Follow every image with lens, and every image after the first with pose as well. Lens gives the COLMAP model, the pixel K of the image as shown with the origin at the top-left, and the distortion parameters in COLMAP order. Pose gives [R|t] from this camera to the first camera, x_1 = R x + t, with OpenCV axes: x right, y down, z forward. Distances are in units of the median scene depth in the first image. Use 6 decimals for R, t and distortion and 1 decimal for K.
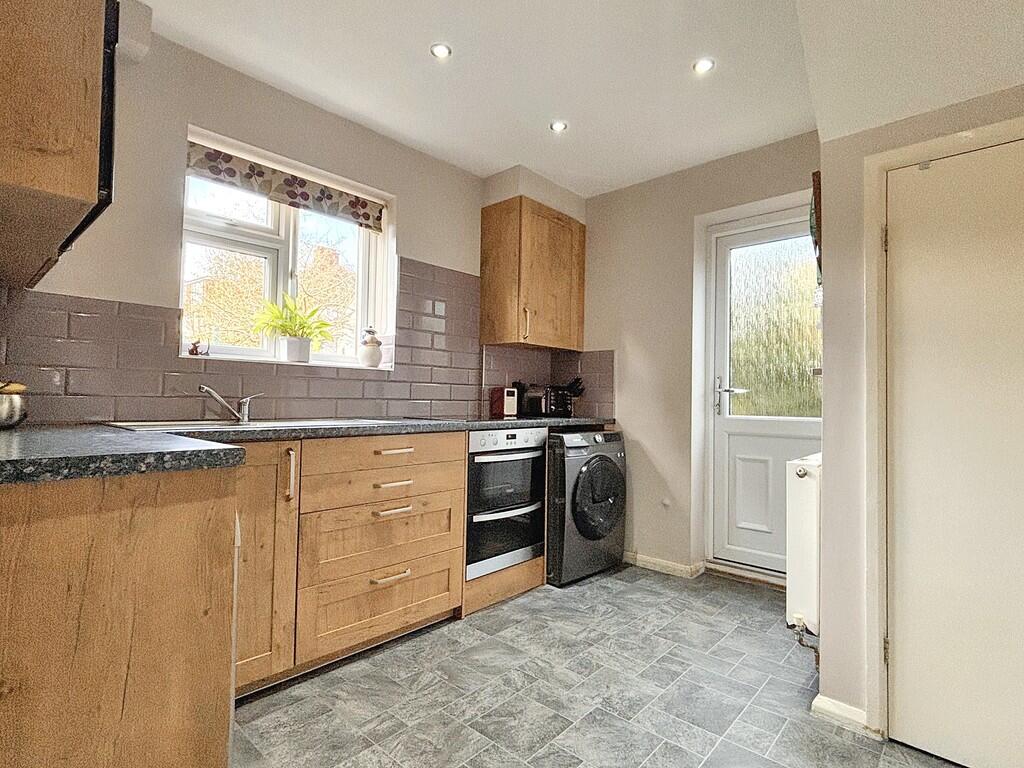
lens RADIAL K [[521.3, 0, 514.0], [0, 521.3, 385.3], [0, 0, 1]] dist [0.000095, -0.000002]
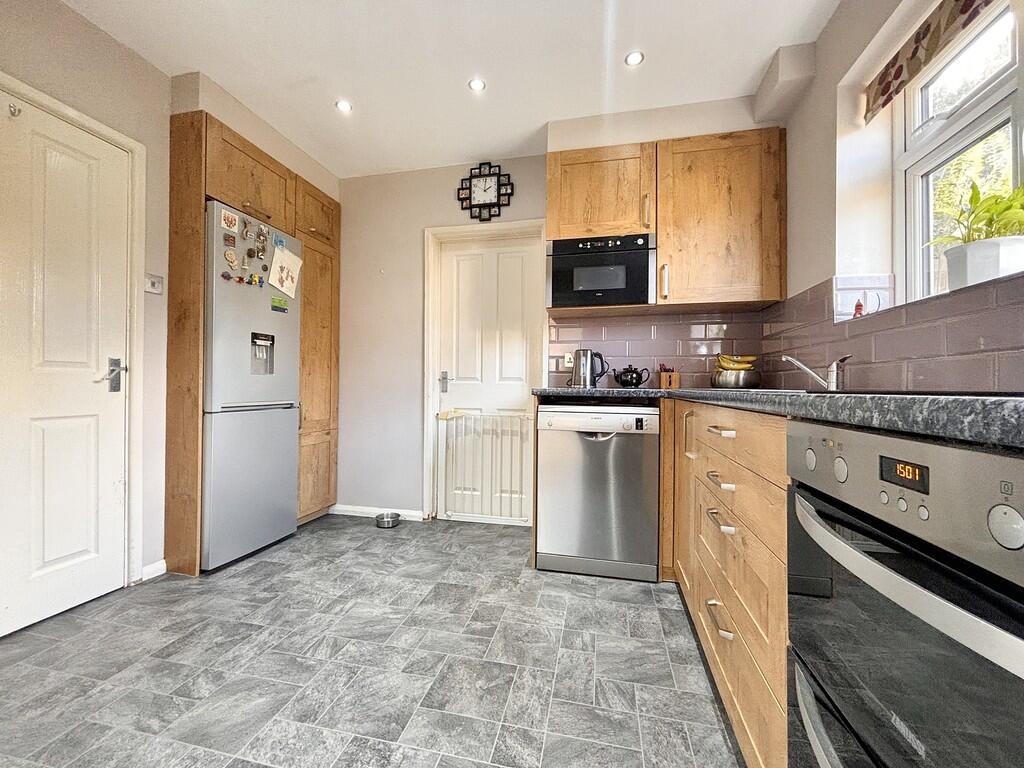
lens RADIAL K [[414.1, 0, 511.1], [0, 414.1, 383.0], [0, 0, 1]] dist [-0.000404, -0.000027]
pose [[-0.868337, -0.014241, -0.495770, 0.274655], [0.004870, 0.999295, -0.037234, 0.100678], [0.495951, -0.034746, -0.867655, 1.944643]]
